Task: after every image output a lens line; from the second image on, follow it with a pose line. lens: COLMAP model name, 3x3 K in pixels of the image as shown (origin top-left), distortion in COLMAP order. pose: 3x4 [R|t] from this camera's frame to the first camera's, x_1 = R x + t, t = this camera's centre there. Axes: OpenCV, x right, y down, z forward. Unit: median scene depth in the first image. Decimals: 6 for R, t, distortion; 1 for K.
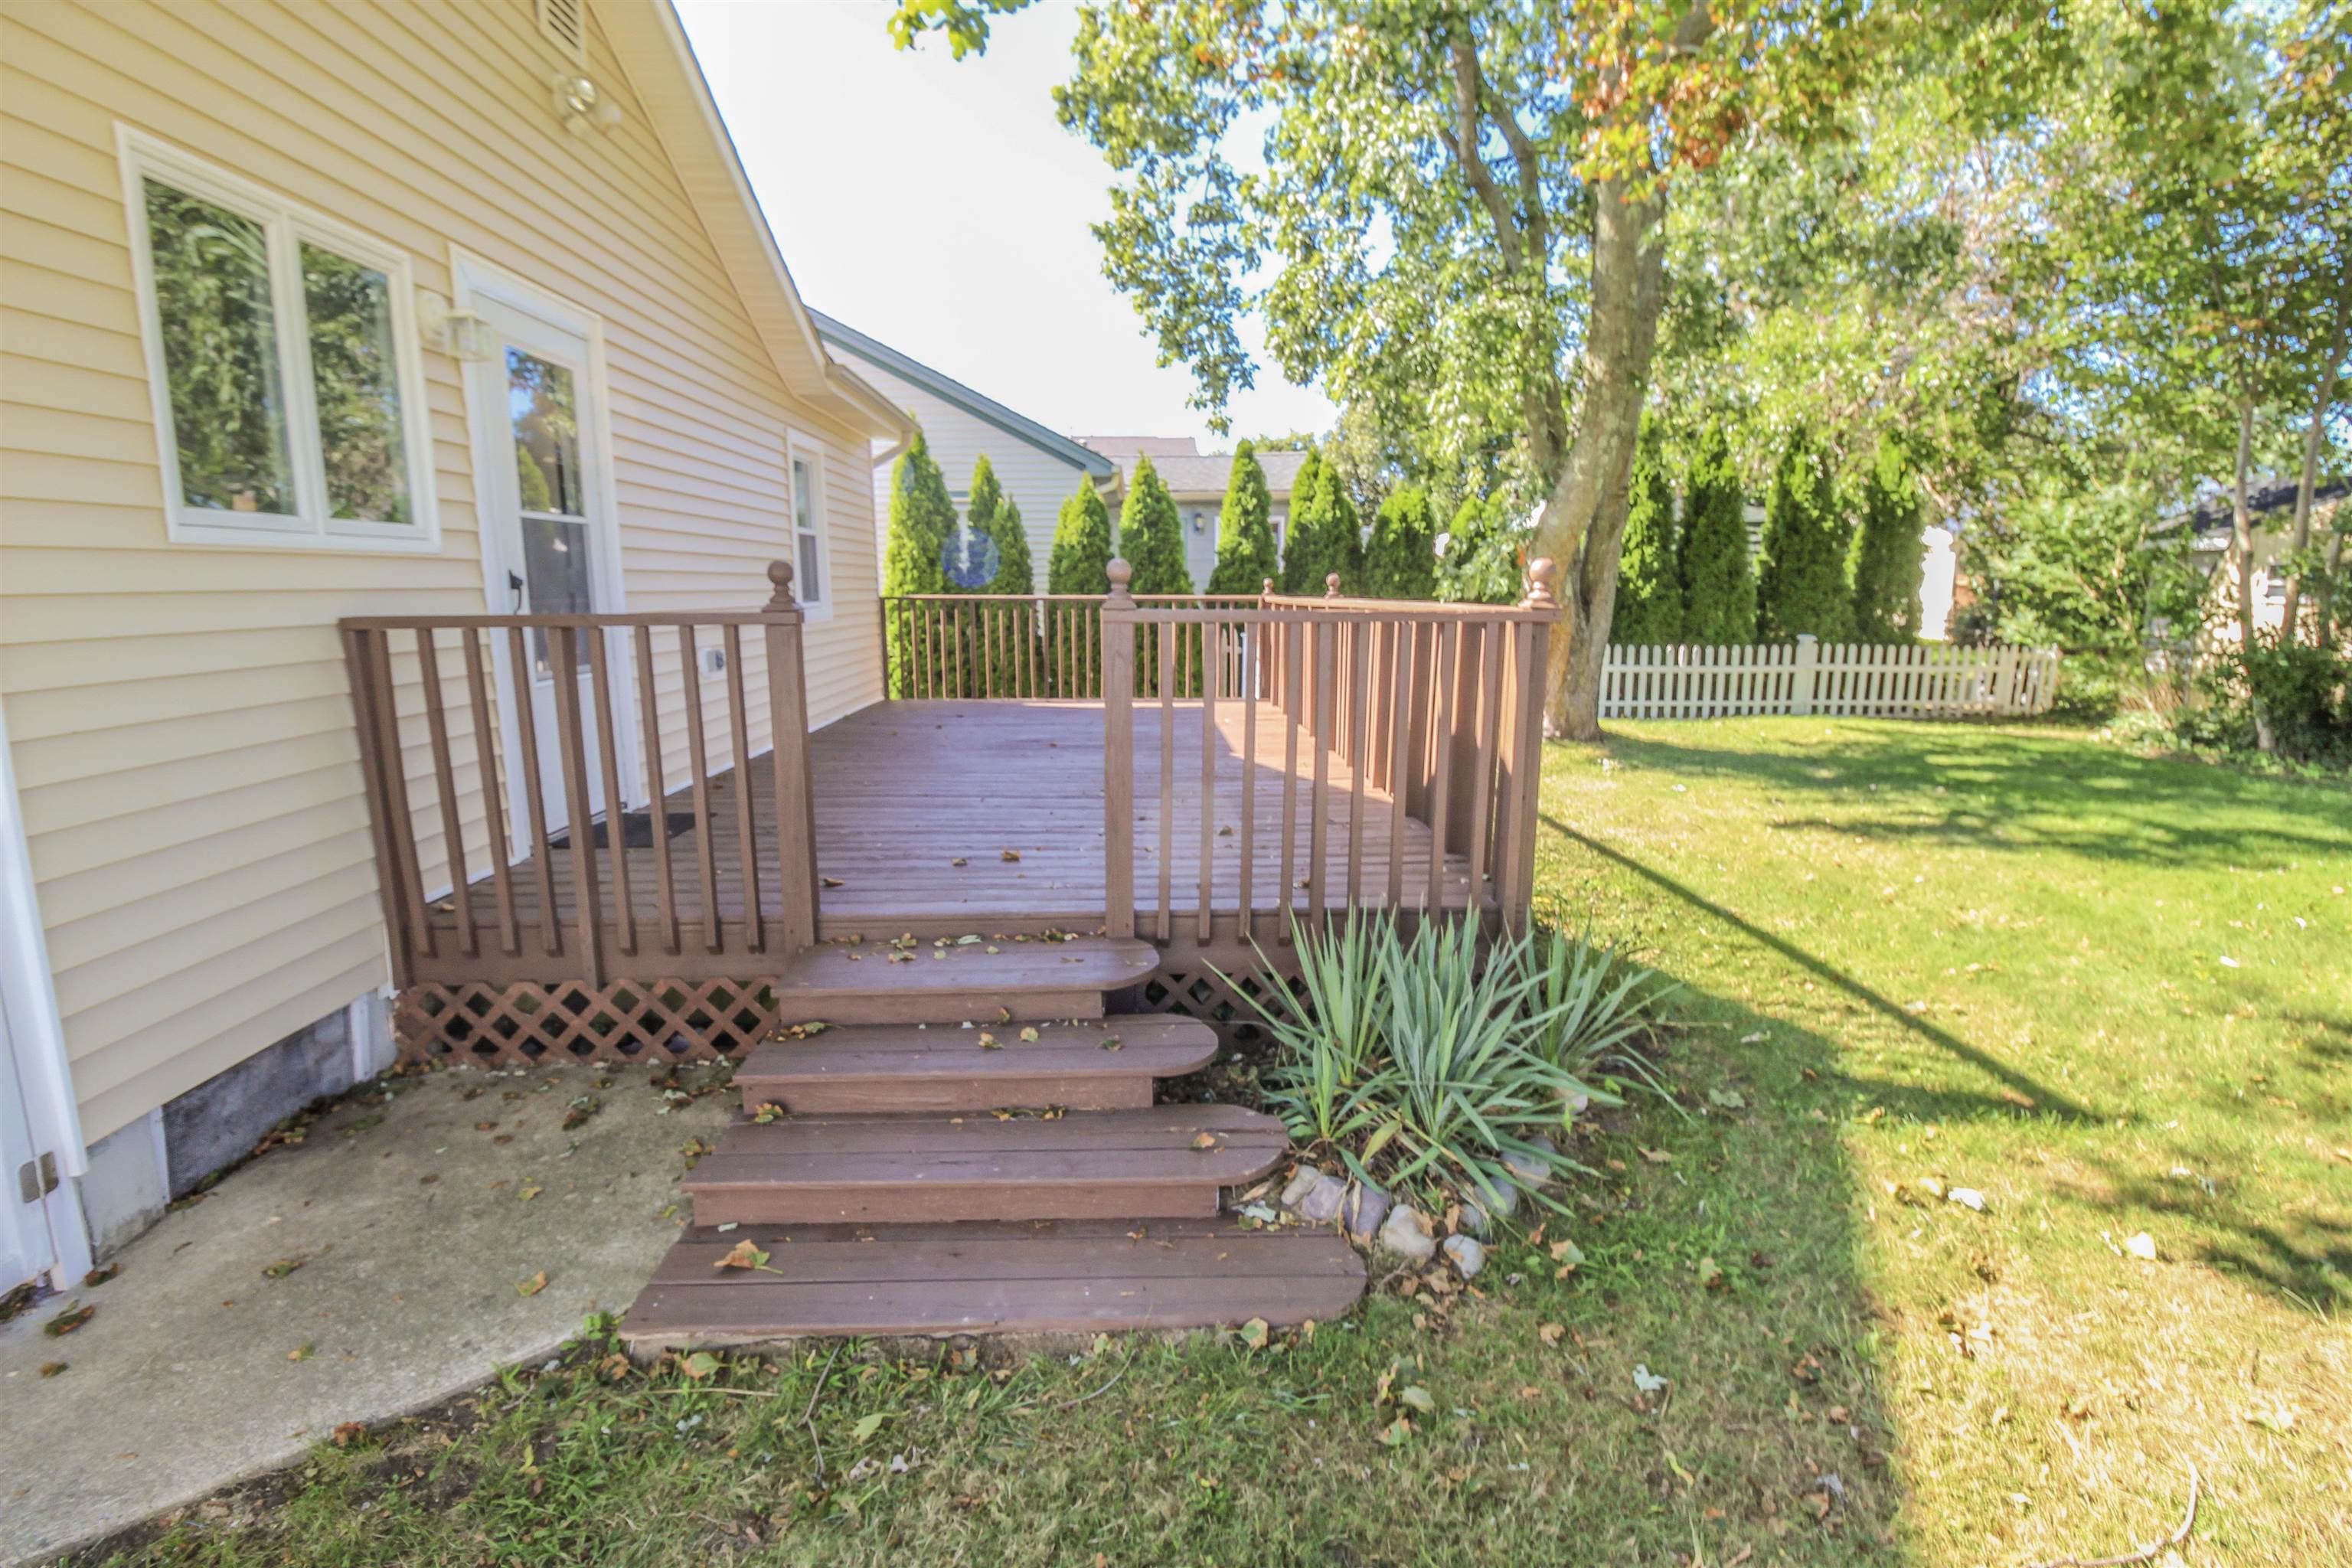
lens RADIAL K [[1077.7, 0, 1173.1], [0, 1077.7, 775.2], [0, 0, 1]] dist [-0.010269, -0.003909]
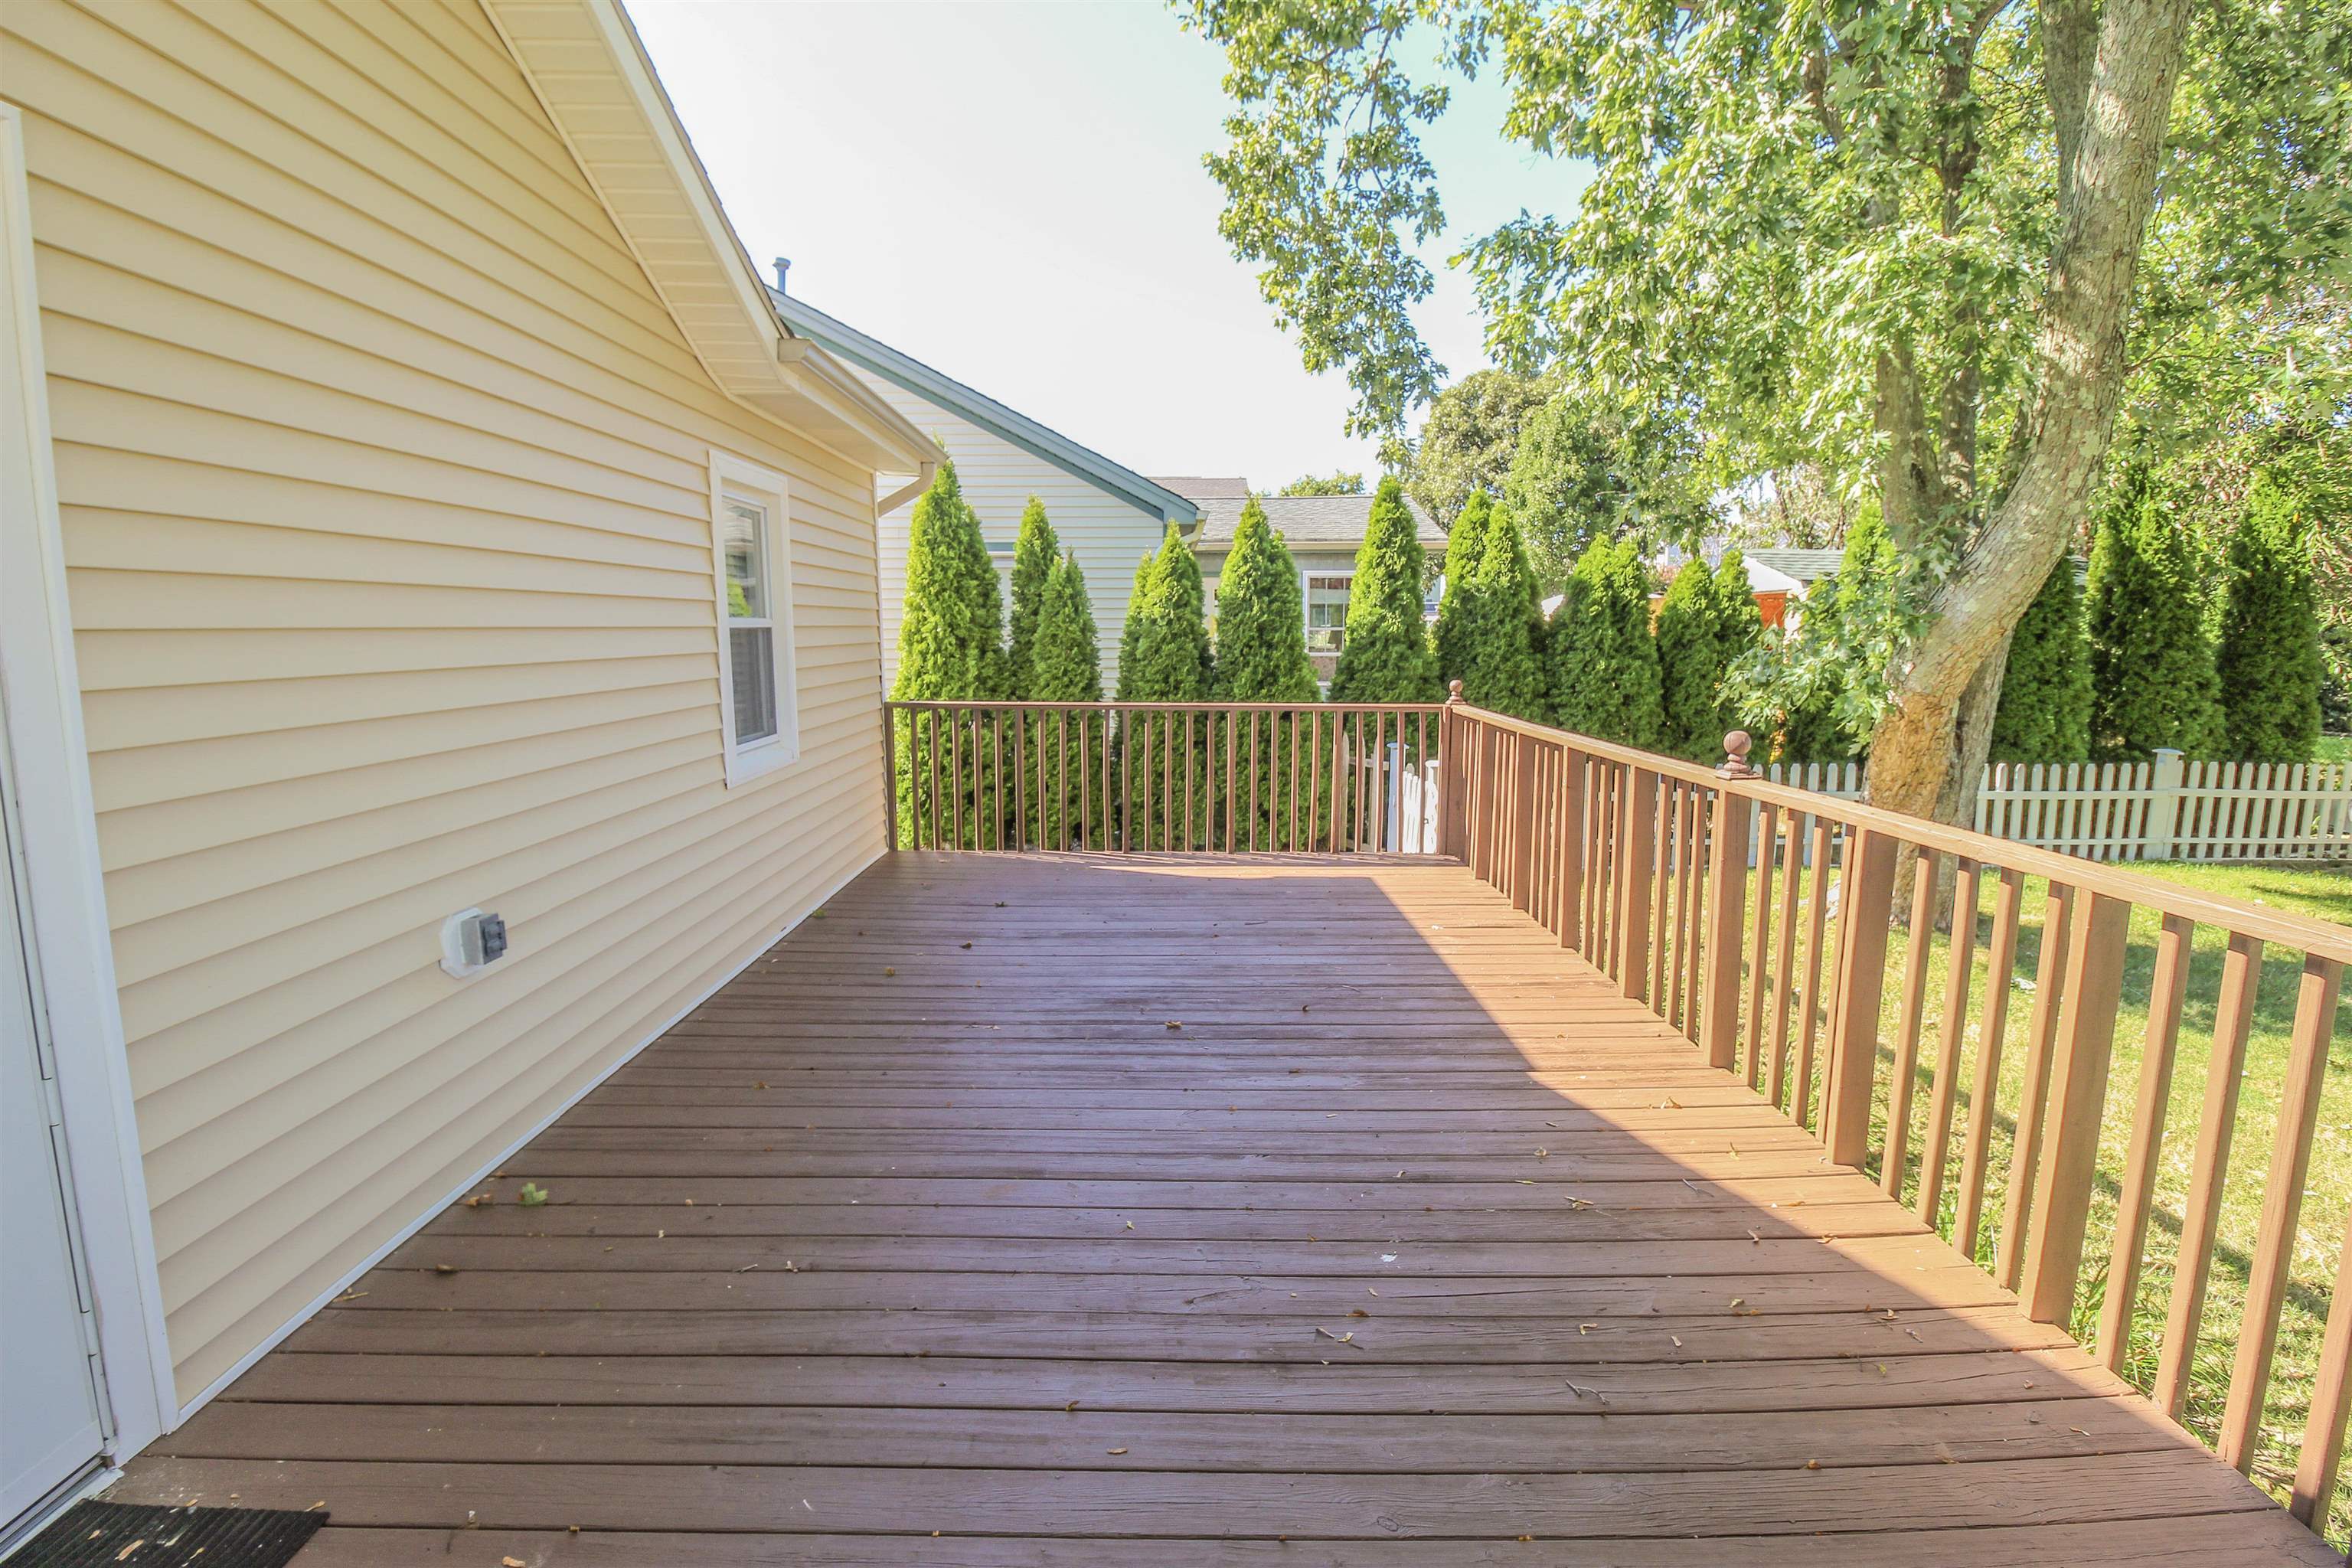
lens RADIAL K [[1082.5, 0, 1169.4], [0, 1082.5, 771.2], [0, 0, 1]] dist [-0.004077, -0.011328]
pose [[0.999537, 0.009603, -0.028875, -0.065501], [-0.010758, 0.999138, -0.040098, -0.087393], [0.028465, 0.040390, 0.998778, 0.291496]]
